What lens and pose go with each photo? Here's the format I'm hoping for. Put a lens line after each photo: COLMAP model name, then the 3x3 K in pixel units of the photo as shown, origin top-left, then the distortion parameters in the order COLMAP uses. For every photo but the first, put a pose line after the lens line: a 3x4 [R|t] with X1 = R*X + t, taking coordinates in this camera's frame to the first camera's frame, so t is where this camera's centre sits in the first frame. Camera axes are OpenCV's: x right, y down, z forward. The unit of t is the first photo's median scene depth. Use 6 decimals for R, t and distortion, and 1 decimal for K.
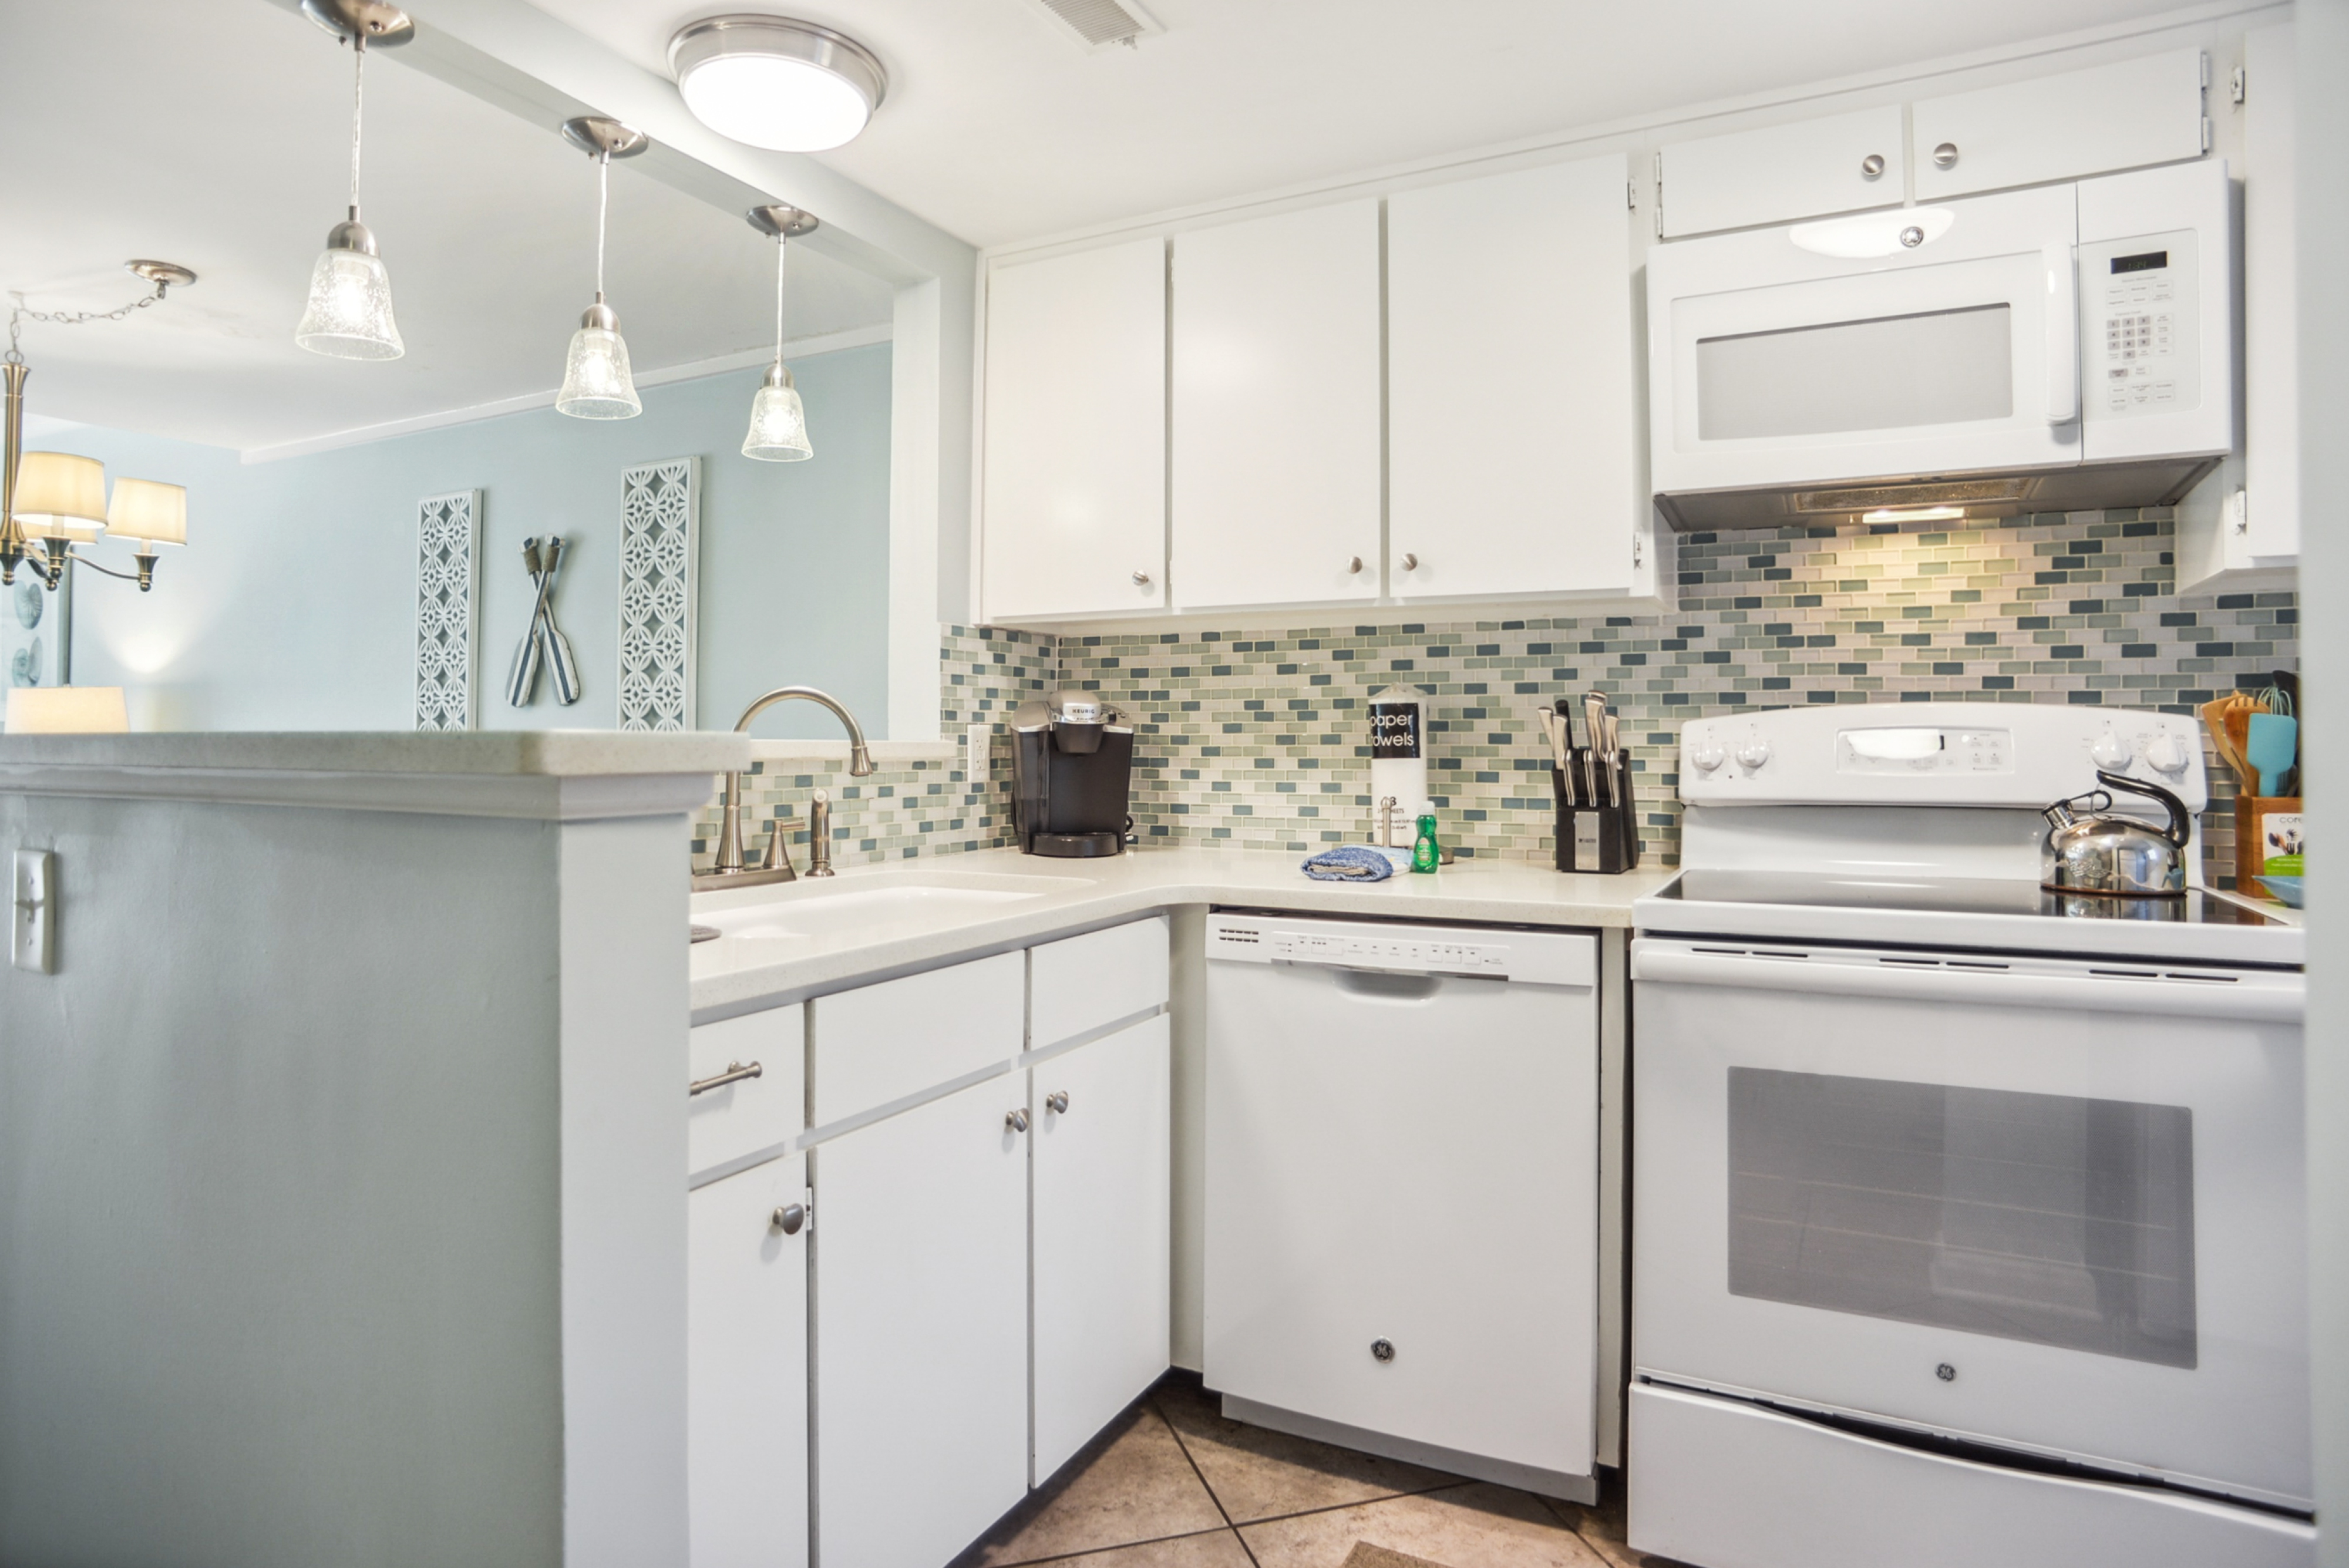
lens RADIAL K [[1325.6, 0, 1192.2], [0, 1325.6, 745.1], [0, 0, 1]] dist [-0.028085, -0.001068]
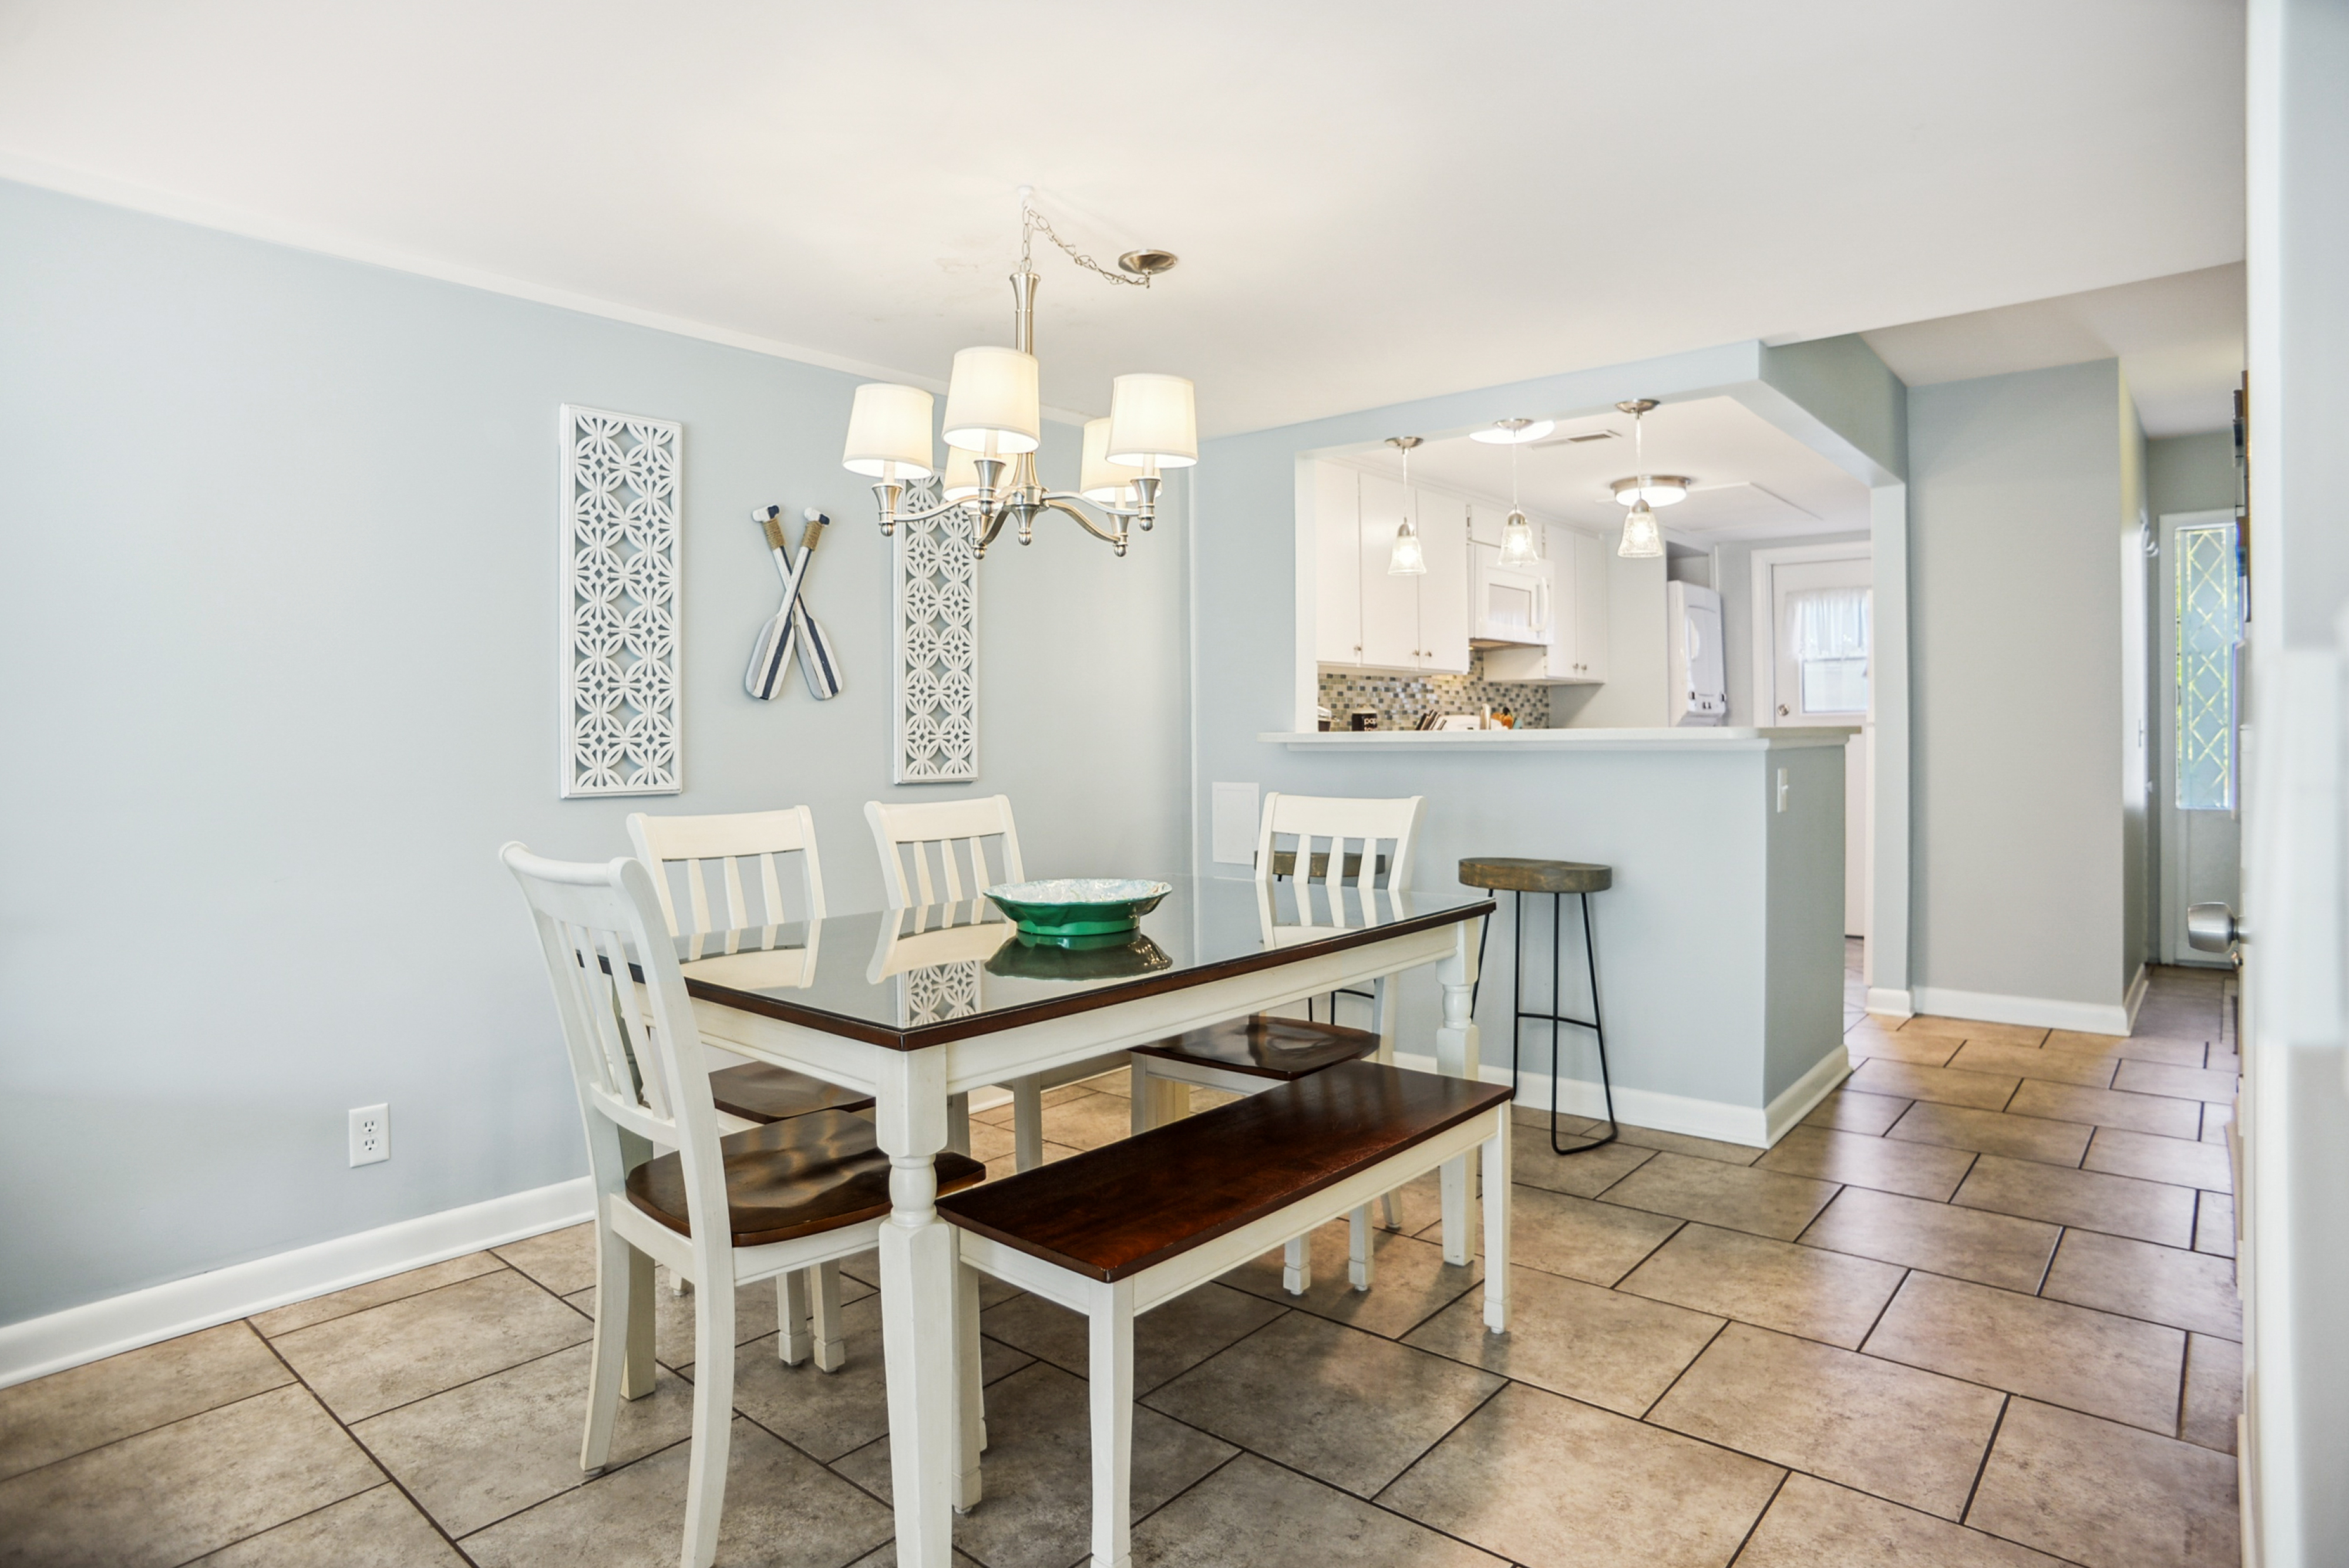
lens RADIAL K [[1297.5, 0, 1181.4], [0, 1297.5, 766.8], [0, 0, 1]] dist [-0.117388, 0.065745]
pose [[0.238968, -0.030377, 0.970552, -1.952600], [0.012874, 0.999522, 0.028114, -0.006359], [-0.970942, 0.005777, 0.239245, 0.787087]]
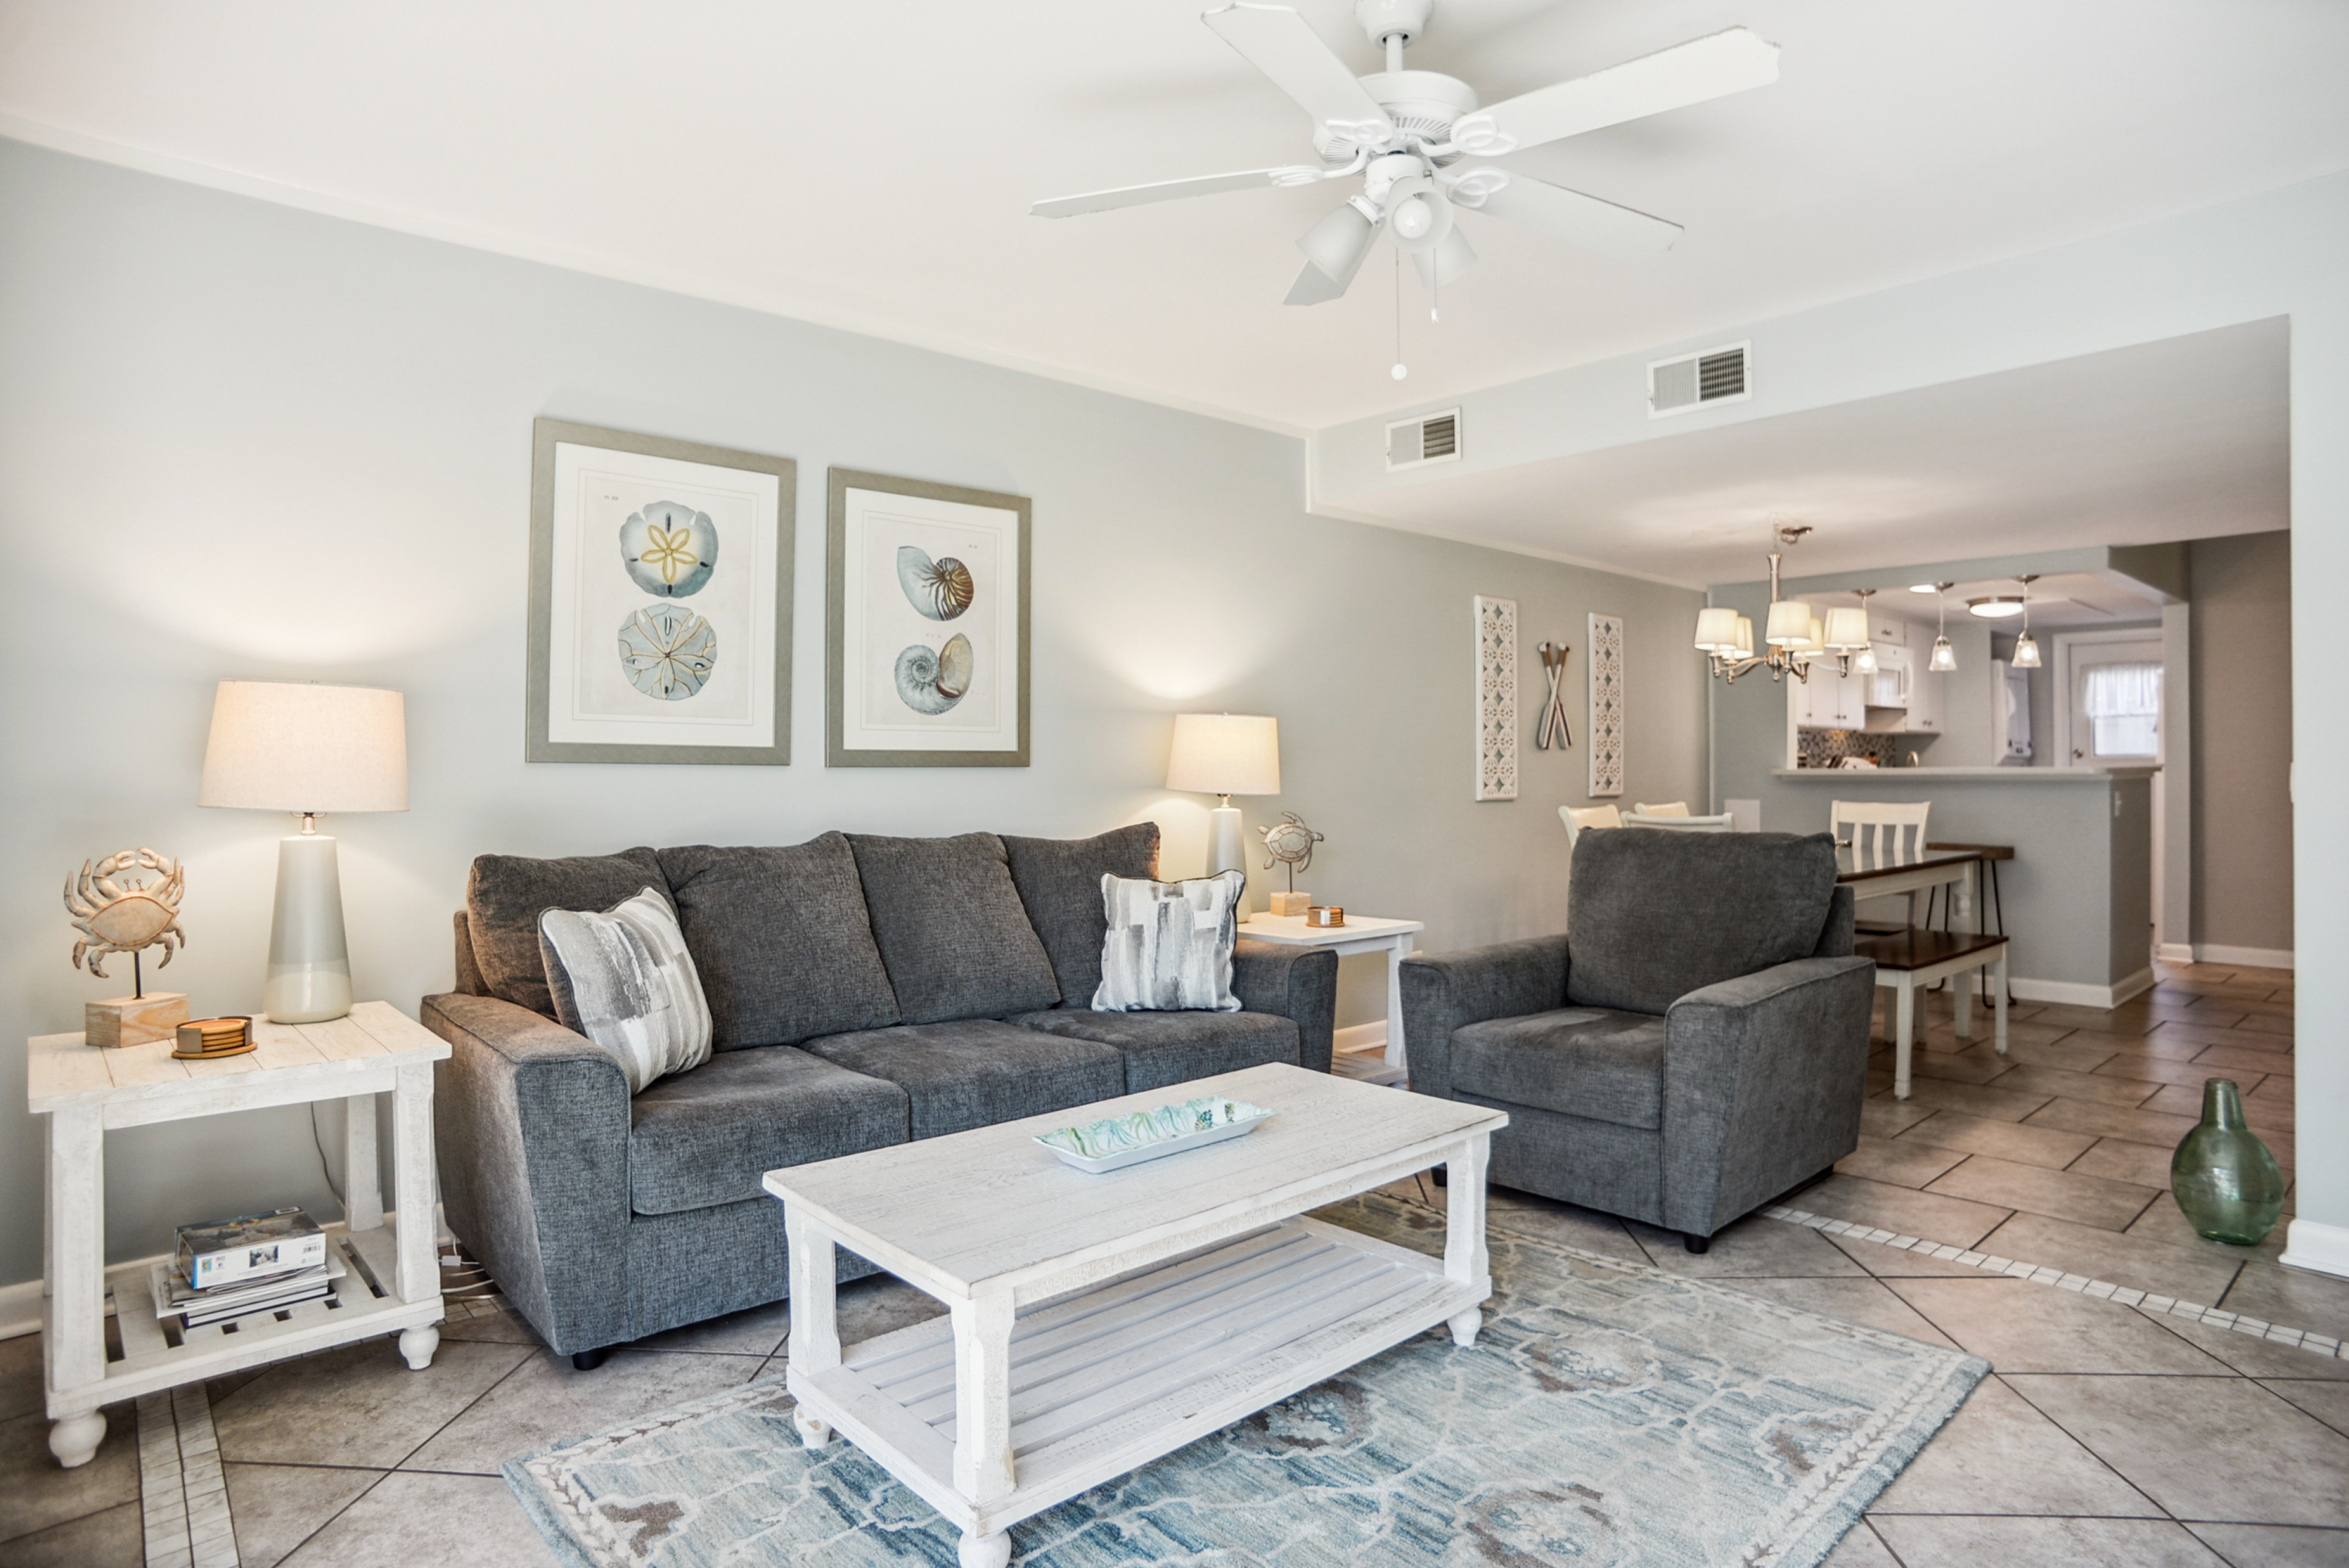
lens RADIAL K [[1297.5, 0, 1181.4], [0, 1297.5, 766.8], [0, 0, 1]] dist [-0.117388, 0.065745]
pose [[0.374180, -0.003177, 0.927351, -3.223709], [0.005357, 0.999985, 0.001264, -0.015774], [-0.927341, 0.004495, 0.374191, 1.224528]]
